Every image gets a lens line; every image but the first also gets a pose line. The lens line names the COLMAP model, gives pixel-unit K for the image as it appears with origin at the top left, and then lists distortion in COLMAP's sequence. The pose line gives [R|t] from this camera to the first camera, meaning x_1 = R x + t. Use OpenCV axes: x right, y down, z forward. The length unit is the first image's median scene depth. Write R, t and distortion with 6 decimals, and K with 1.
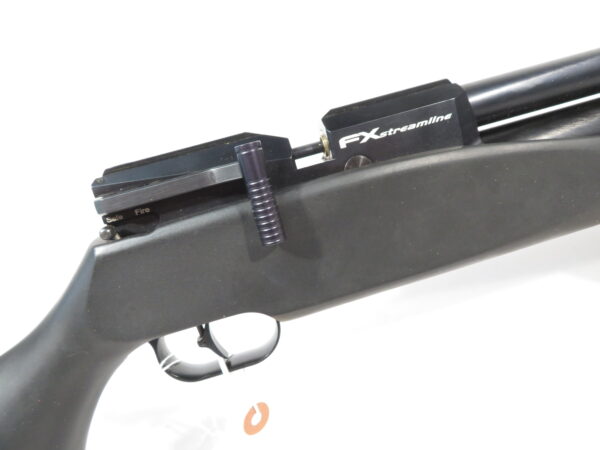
lens RADIAL K [[447.7, 0, 300.0], [0, 447.7, 225.0], [0, 0, 1]] dist [-0.002981, -0.002314]
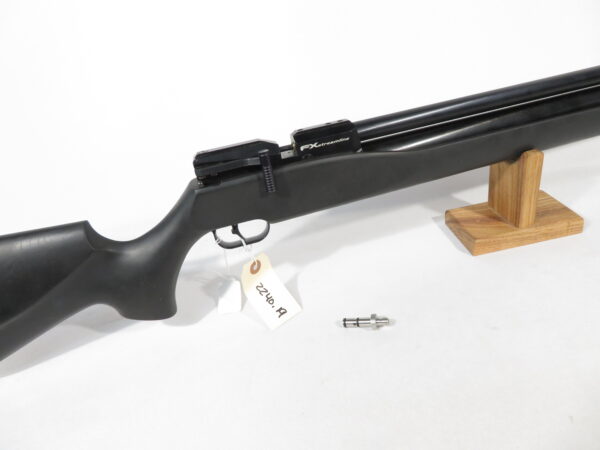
lens RADIAL K [[447.7, 0, 300.0], [0, 447.7, 225.0], [0, 0, 1]] dist [-0.002981, -0.002314]
pose [[0.989819, 0.029514, 0.139239, -0.221532], [-0.055580, 0.980744, 0.187224, -0.225302], [-0.131032, -0.193057, 0.972399, -1.304872]]
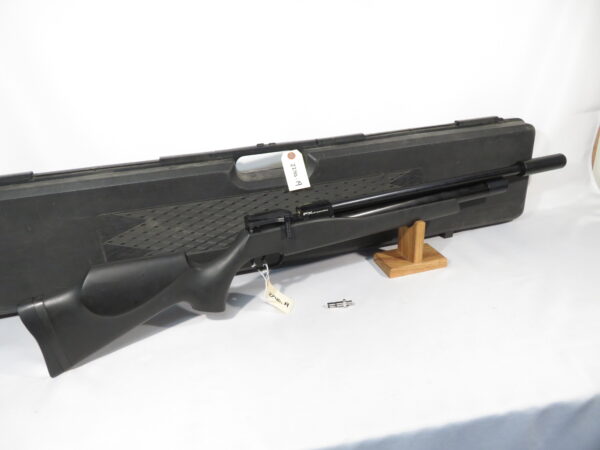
lens RADIAL K [[514.6, 0, 314.0], [0, 514.6, 224.7], [0, 0, 1]] dist [-0.004137, -0.002550]
pose [[0.918927, 0.085025, 0.385154, -1.654867], [-0.106657, 0.993676, 0.035110, -0.260969], [-0.379733, -0.073343, 0.922184, -3.466632]]
